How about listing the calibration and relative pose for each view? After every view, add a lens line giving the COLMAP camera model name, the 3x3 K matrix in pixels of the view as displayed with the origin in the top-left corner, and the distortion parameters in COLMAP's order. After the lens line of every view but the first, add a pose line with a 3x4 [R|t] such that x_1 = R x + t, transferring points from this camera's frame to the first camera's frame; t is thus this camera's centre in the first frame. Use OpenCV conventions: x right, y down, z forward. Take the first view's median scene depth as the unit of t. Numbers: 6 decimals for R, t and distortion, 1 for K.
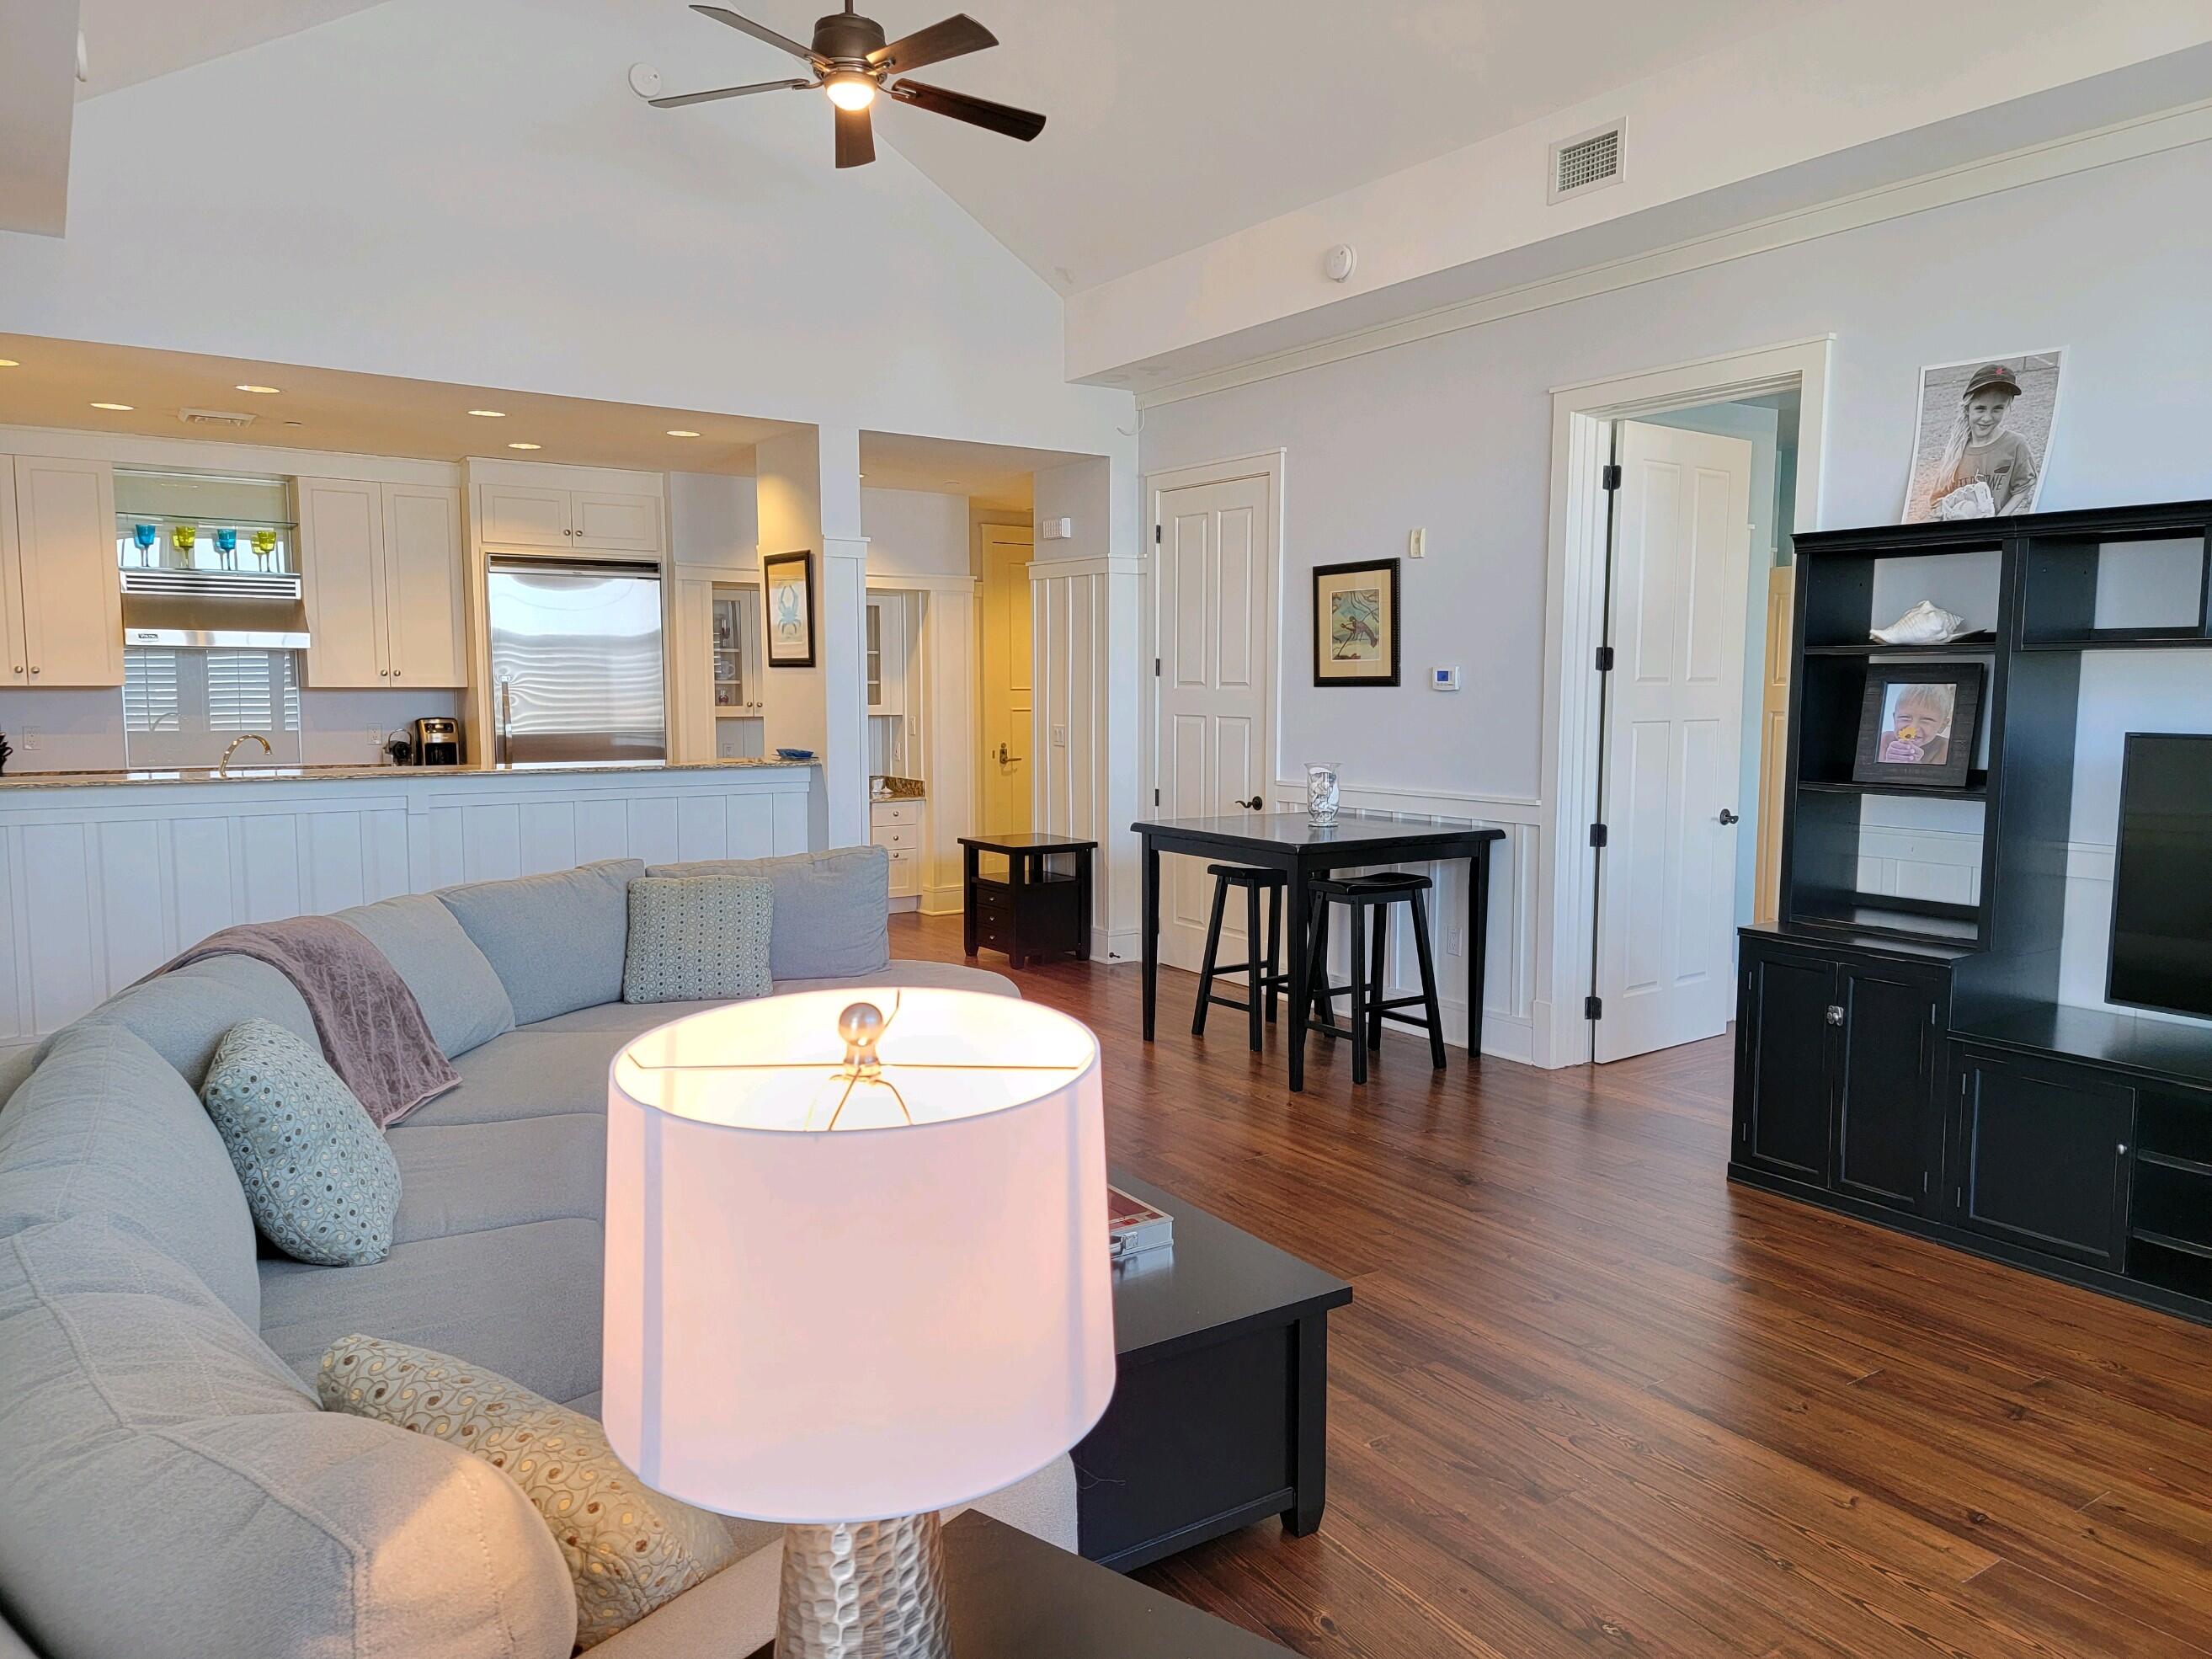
lens RADIAL K [[1510.8, 0, 1136.1], [0, 1510.8, 827.7], [0, 0, 1]] dist [0.078120, -0.076966]
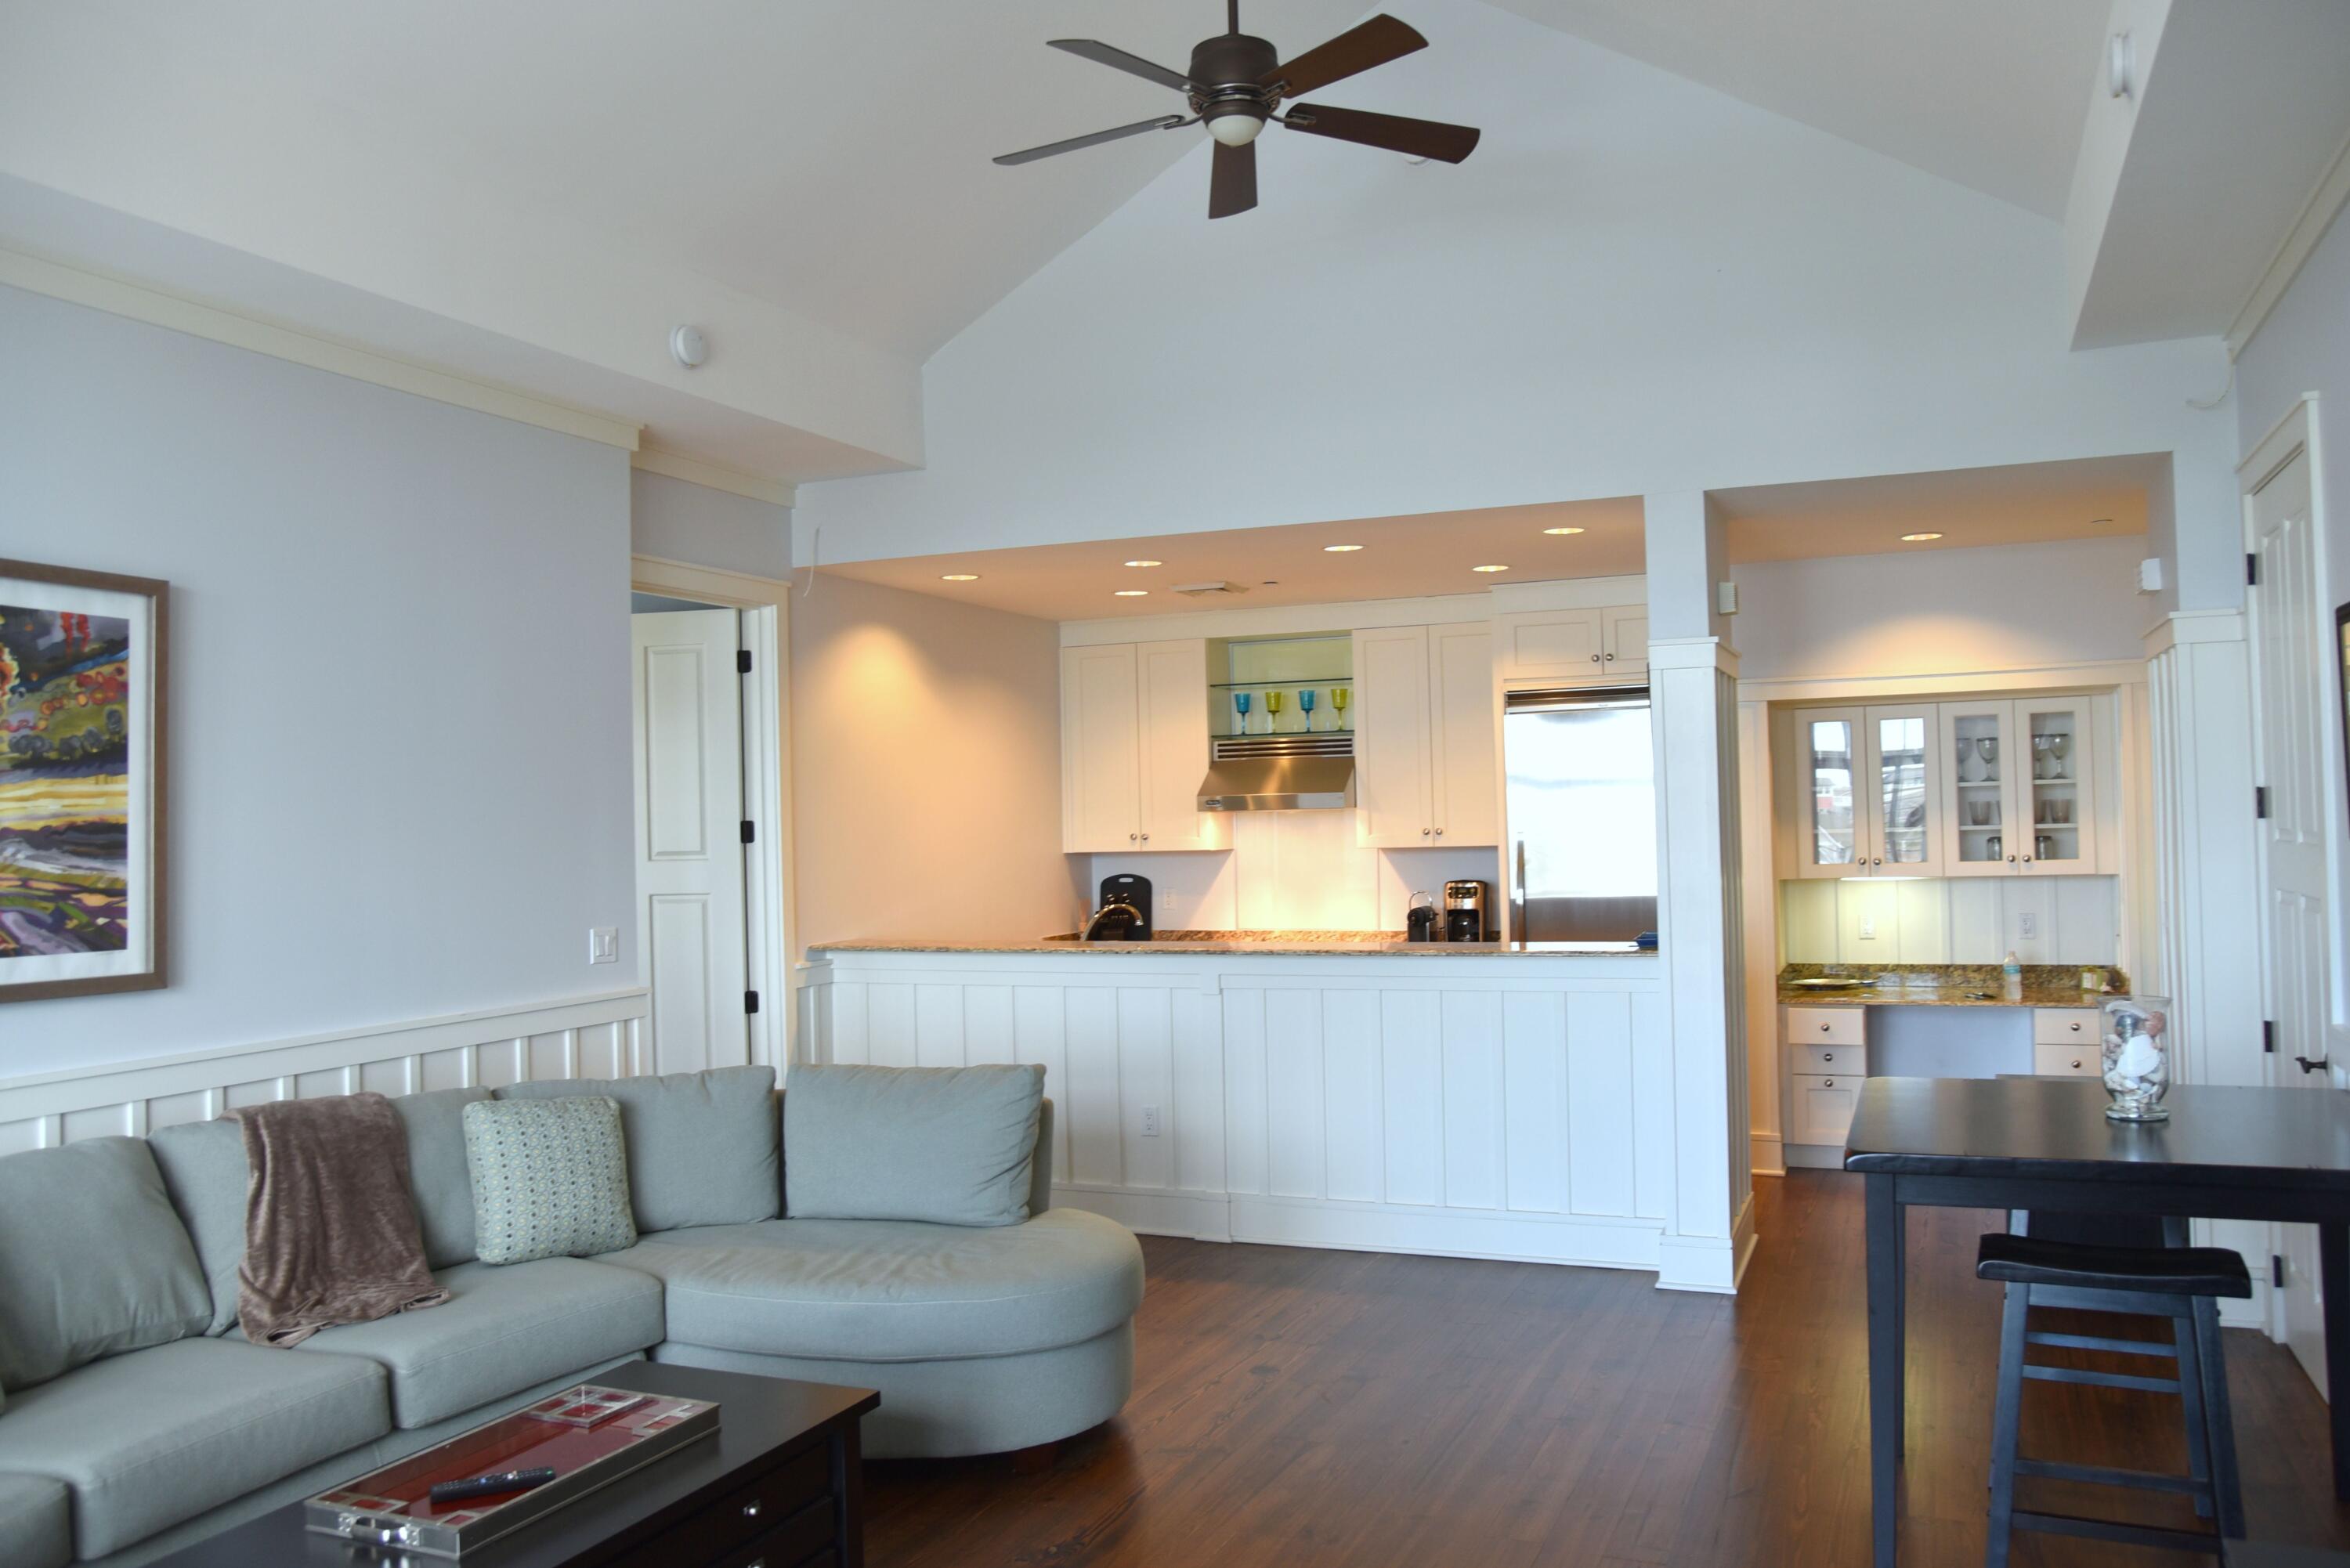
lens RADIAL K [[1820.5, 0, 1171.8], [0, 1820.5, 784.1], [0, 0, 1]] dist [-0.091696, 0.067258]
pose [[0.527617, -0.033553, -0.848820, 0.360521], [-0.057972, 0.995468, -0.075384, -0.040585], [0.847502, 0.088981, 0.523280, 0.318012]]
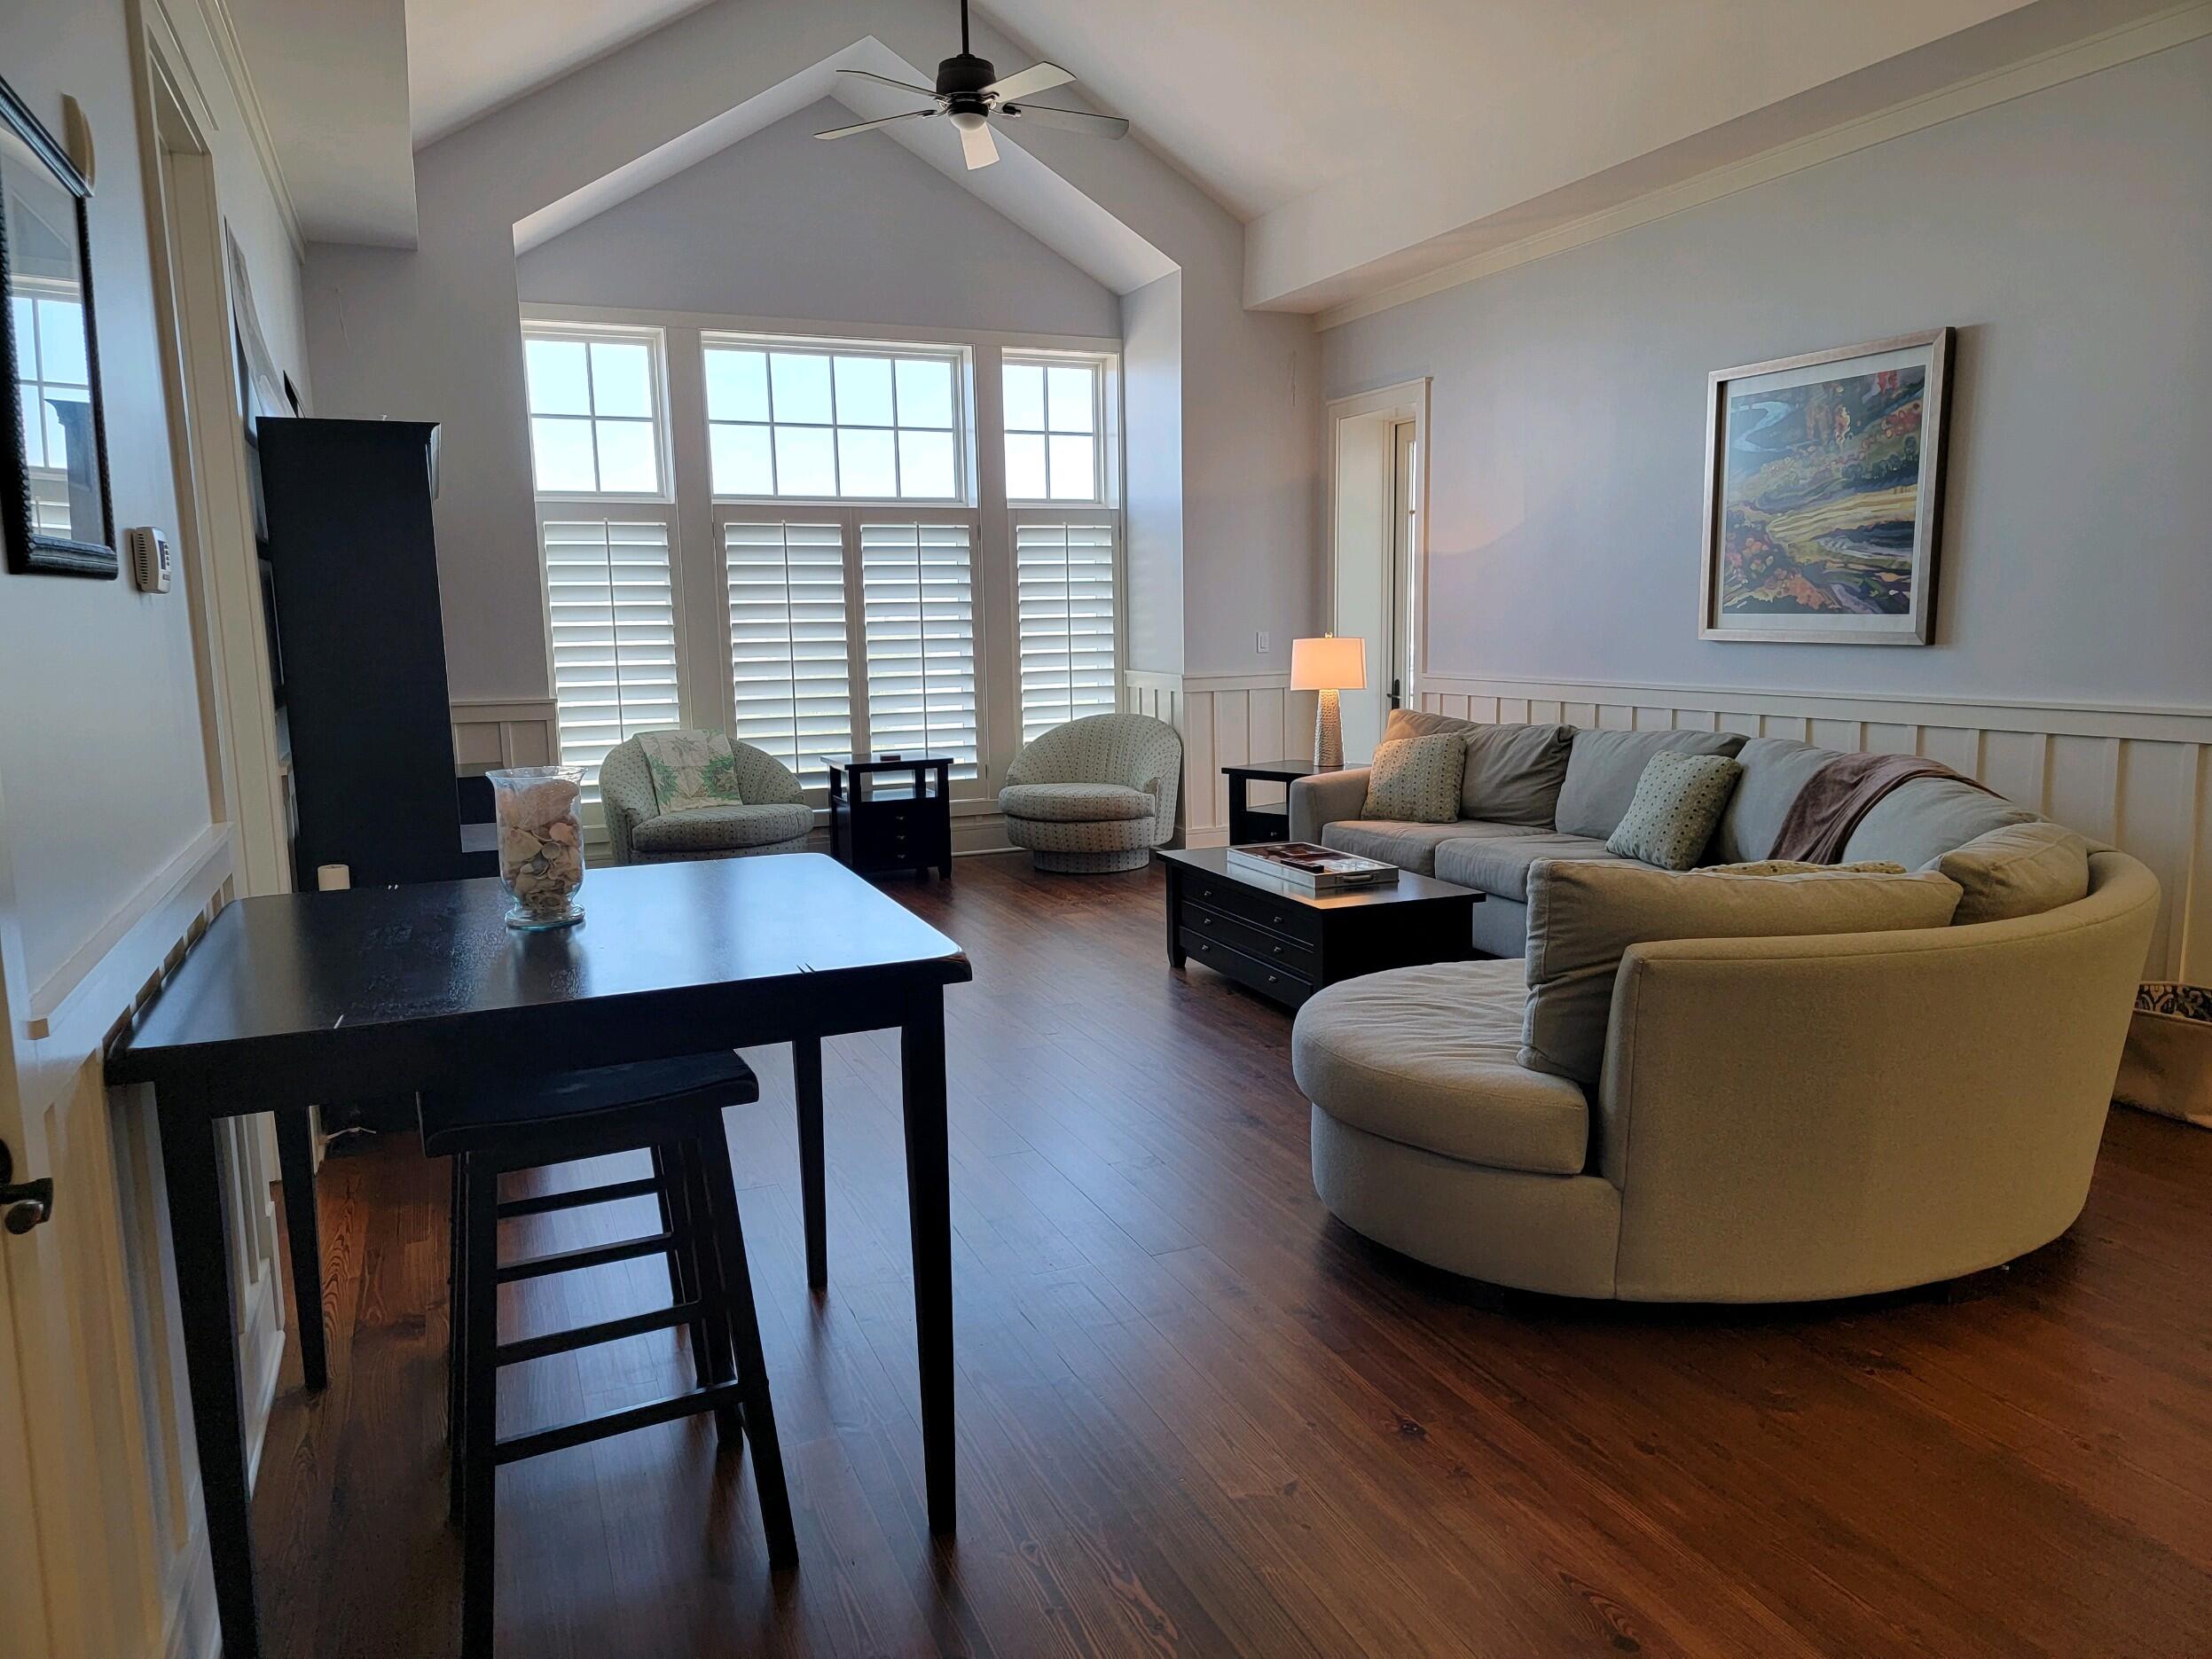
lens RADIAL K [[1525.4, 0, 1113.6], [0, 1525.4, 828.0], [0, 0, 1]] dist [0.084950, -0.075562]
pose [[-0.979593, -0.011785, 0.200645, -0.085045], [0.036643, 0.971077, 0.235939, -0.093163], [-0.197622, 0.238476, -0.950828, 1.065063]]
